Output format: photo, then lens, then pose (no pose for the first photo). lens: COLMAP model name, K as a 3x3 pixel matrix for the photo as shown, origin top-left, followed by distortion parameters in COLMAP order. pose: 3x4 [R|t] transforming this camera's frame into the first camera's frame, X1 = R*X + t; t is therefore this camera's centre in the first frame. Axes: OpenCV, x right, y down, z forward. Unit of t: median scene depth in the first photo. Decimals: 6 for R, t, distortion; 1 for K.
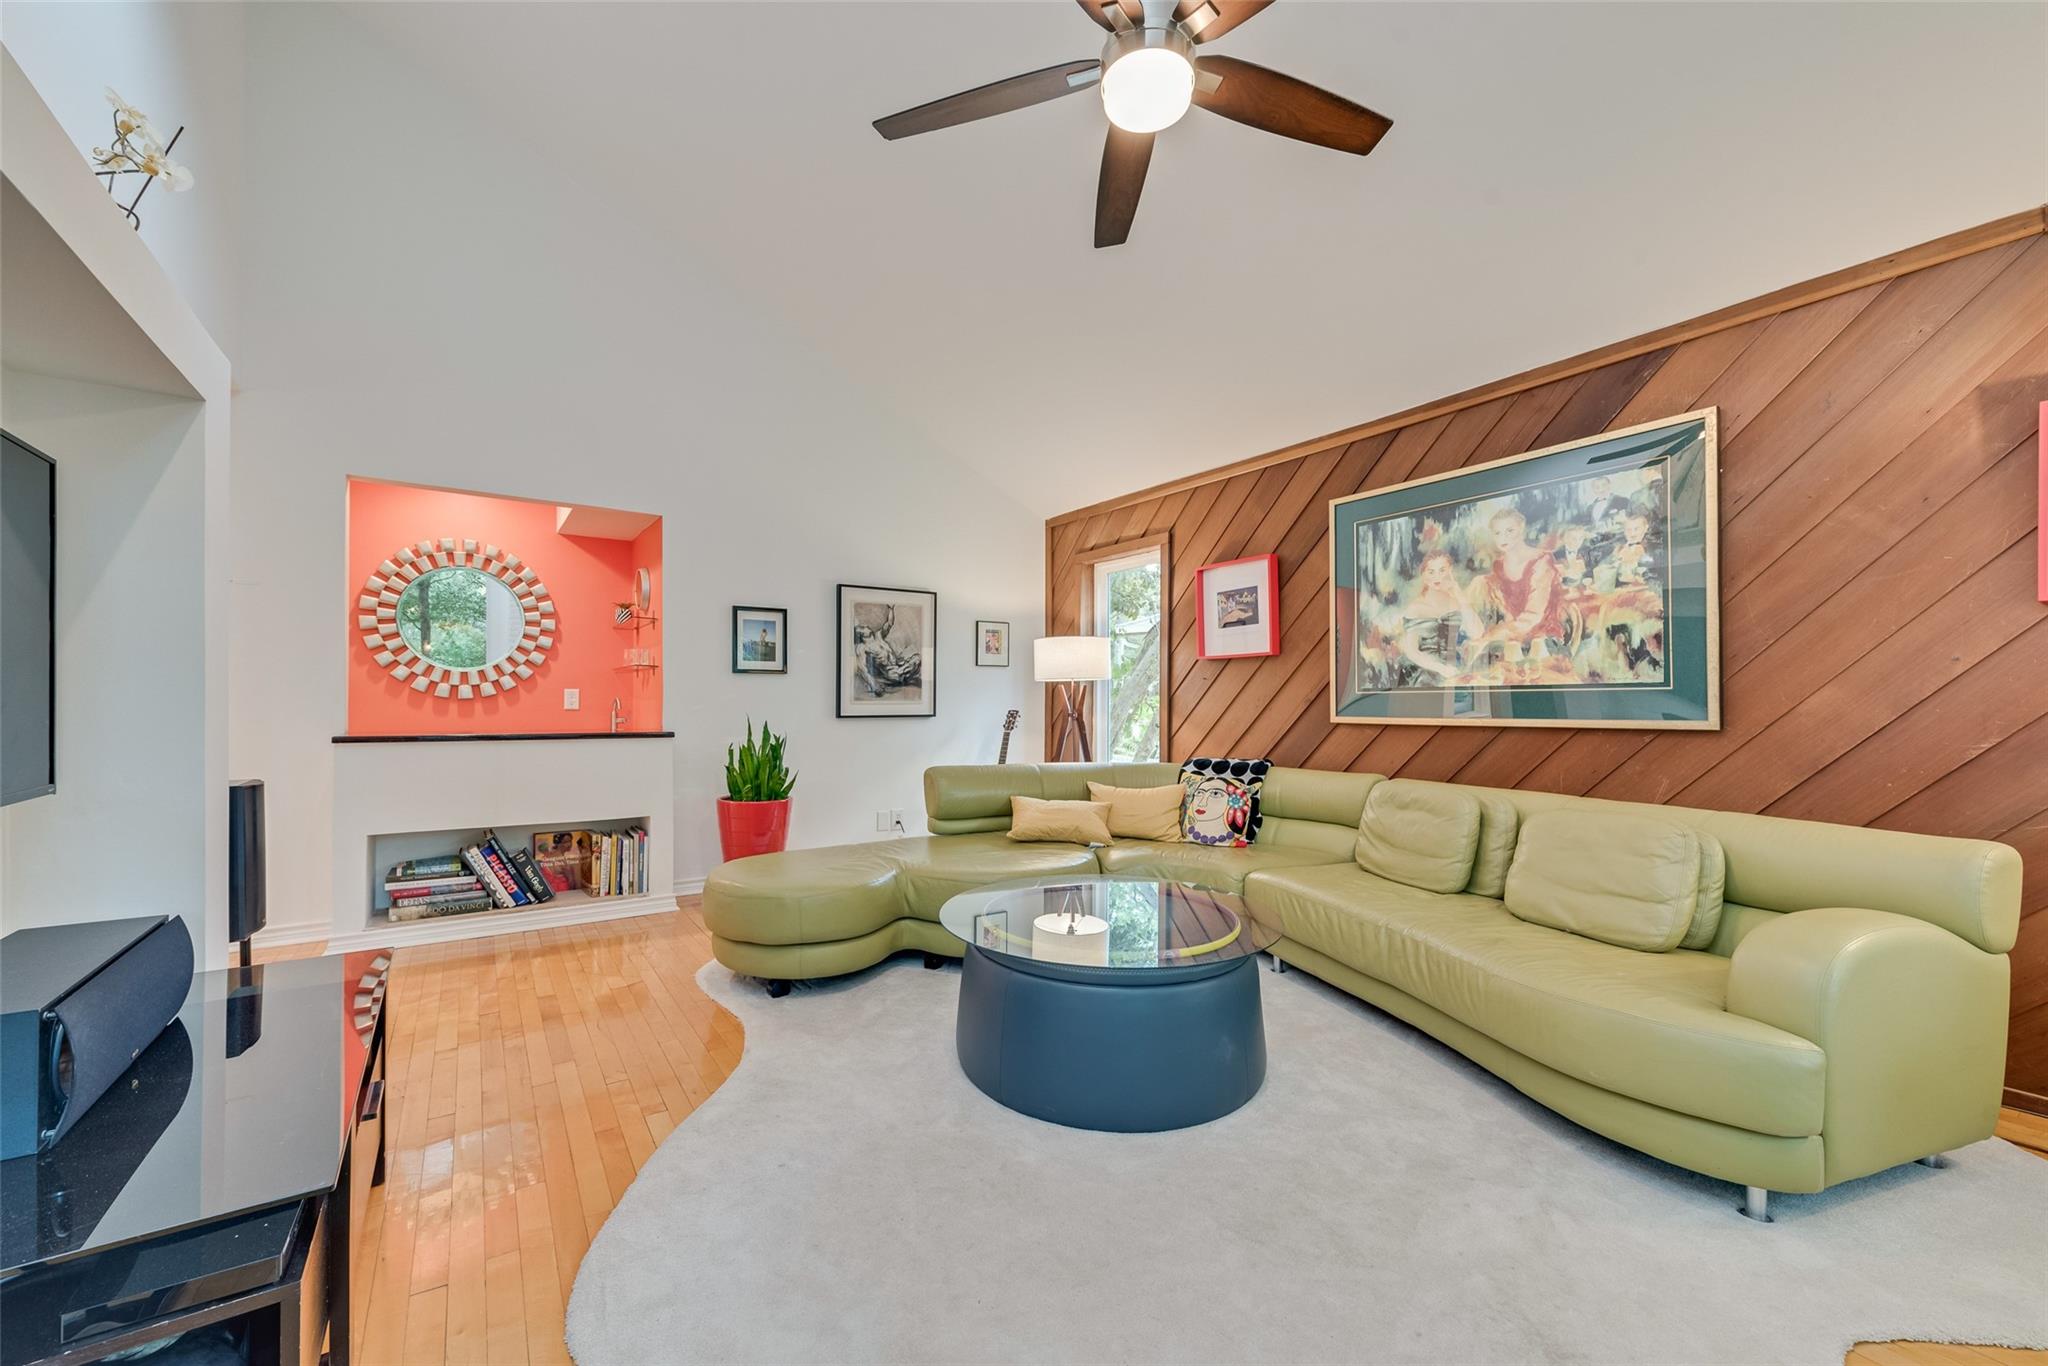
lens RADIAL K [[807.1, 0, 1024.5], [0, 807.1, 691.9], [0, 0, 1]] dist [0.001466, -0.000045]
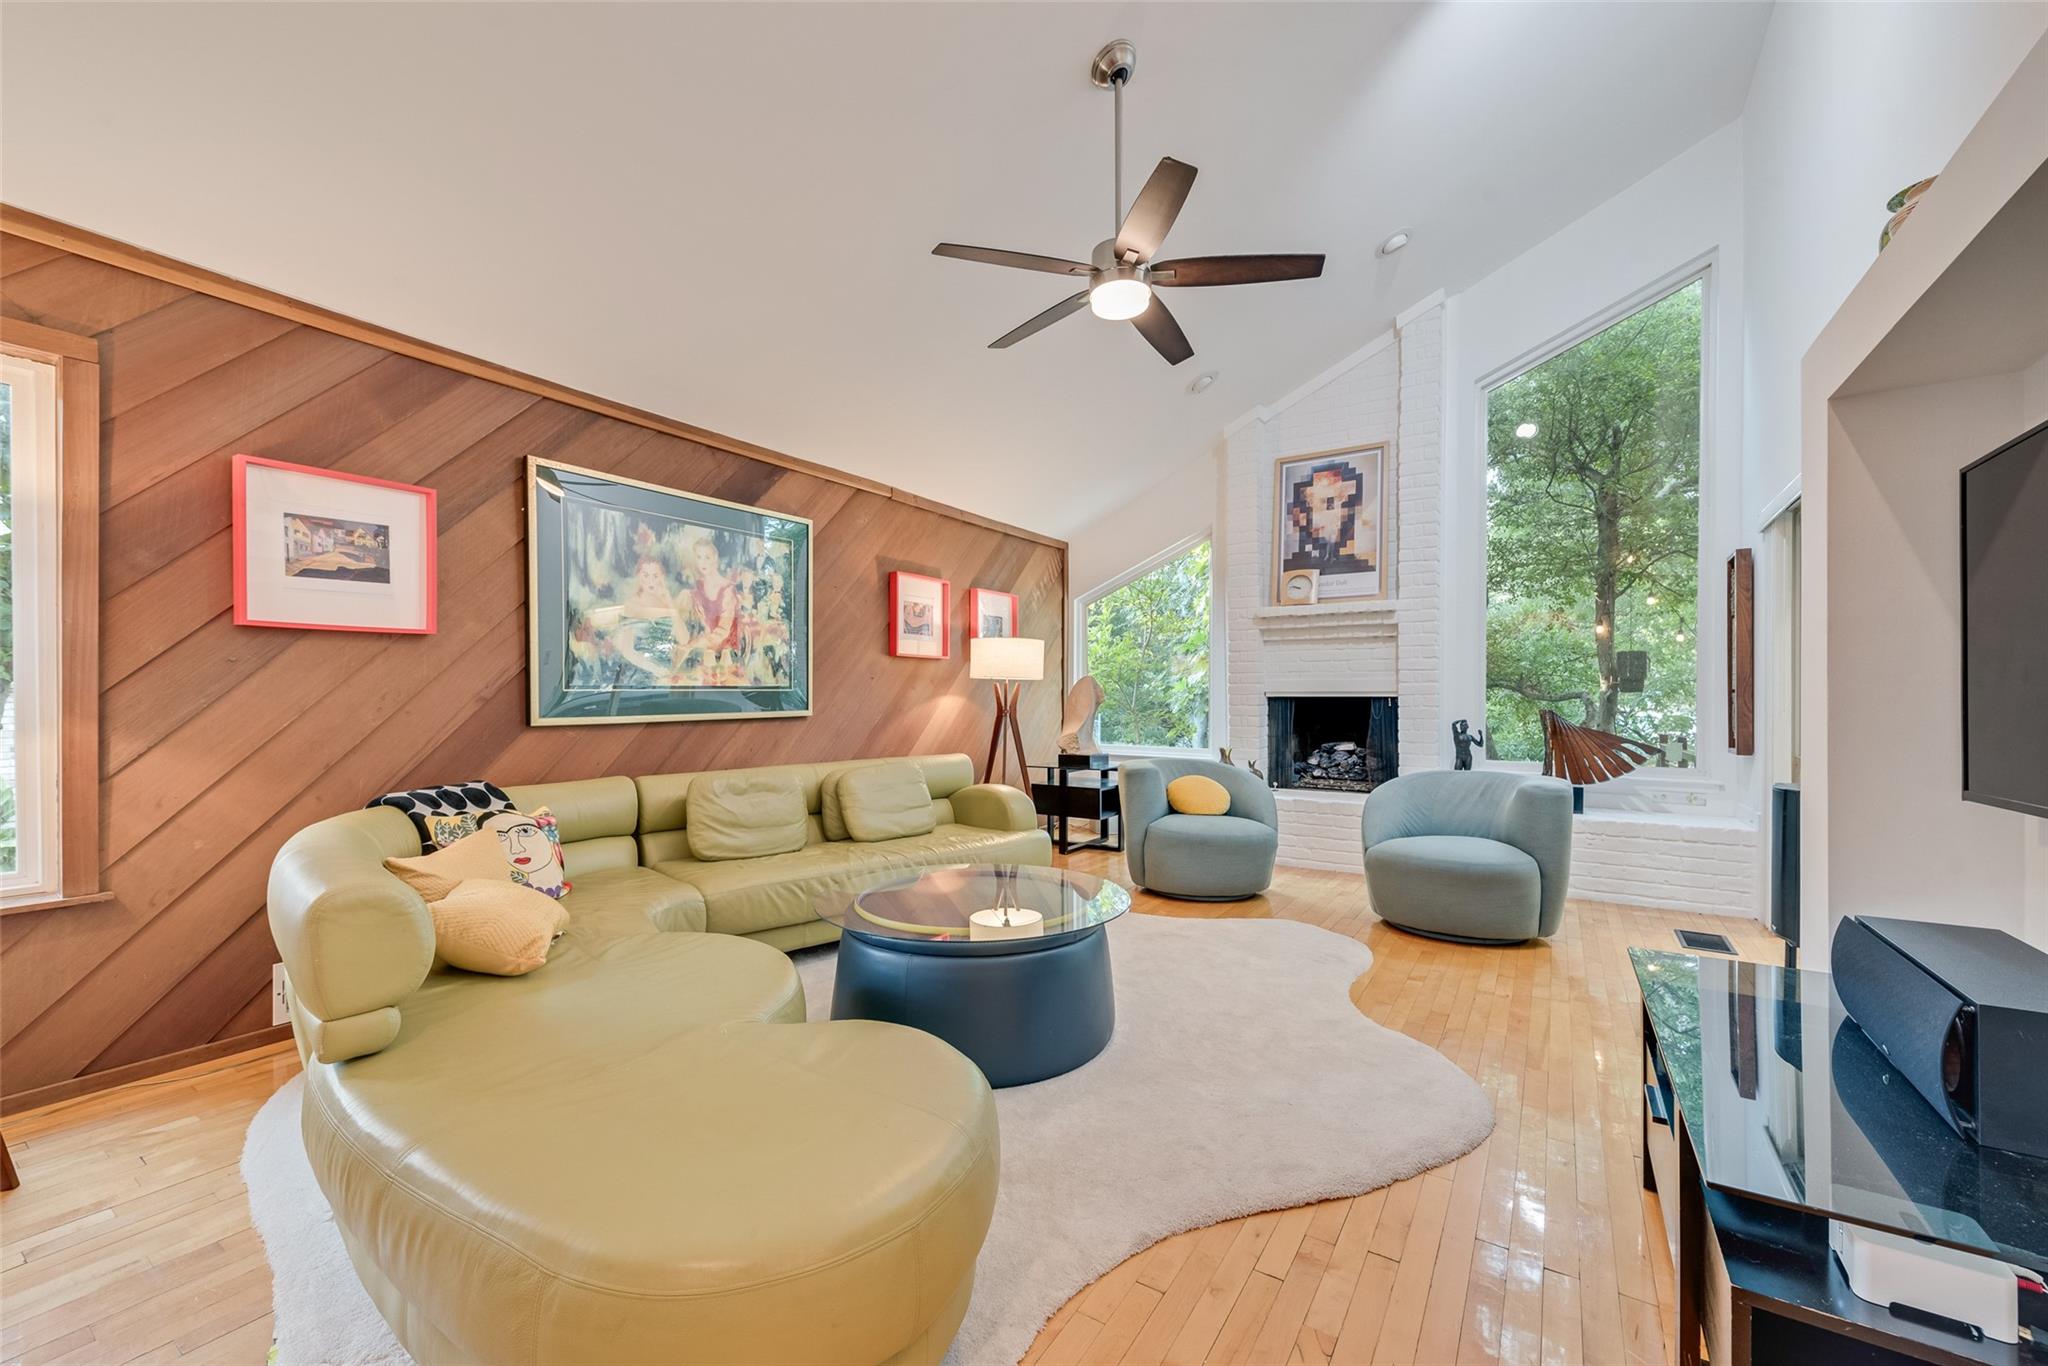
lens RADIAL K [[807.1, 0, 1025.3], [0, 807.1, 696.9], [0, 0, 1]] dist [0.001466, -0.000045]
pose [[-0.394523, 0.000492, 0.918886, -0.674027], [-0.006615, 0.999972, -0.003376, 0.008845], [-0.918862, -0.007410, -0.394509, 1.005601]]
